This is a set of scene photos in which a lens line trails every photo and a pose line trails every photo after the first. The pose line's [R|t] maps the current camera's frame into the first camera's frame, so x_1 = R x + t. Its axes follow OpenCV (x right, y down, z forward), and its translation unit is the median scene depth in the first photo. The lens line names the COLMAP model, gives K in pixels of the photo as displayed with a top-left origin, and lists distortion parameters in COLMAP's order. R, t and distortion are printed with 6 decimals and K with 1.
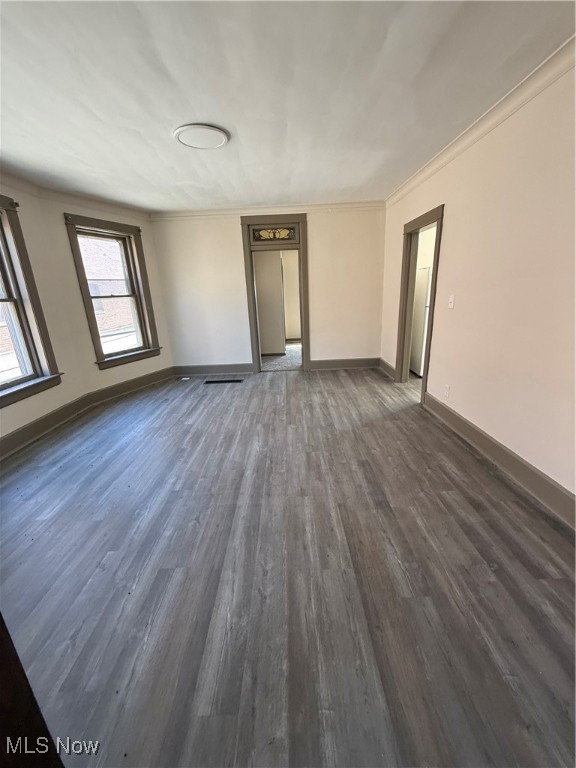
lens RADIAL K [[305.4, 0, 289.2], [0, 305.4, 384.2], [0, 0, 1]] dist [0.000889, 0.000301]
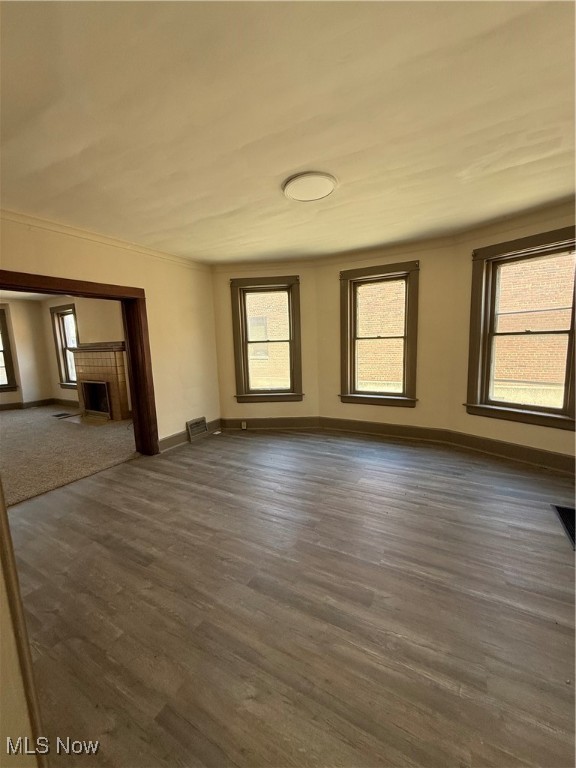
lens RADIAL K [[305.4, 0, 285.4], [0, 305.4, 385.1], [0, 0, 1]] dist [0.000889, 0.000301]
pose [[-0.499614, 0.186699, -0.845890, 0.611849], [-0.199689, 0.925376, 0.322187, -0.471983], [0.842918, 0.329884, -0.425049, 1.386124]]
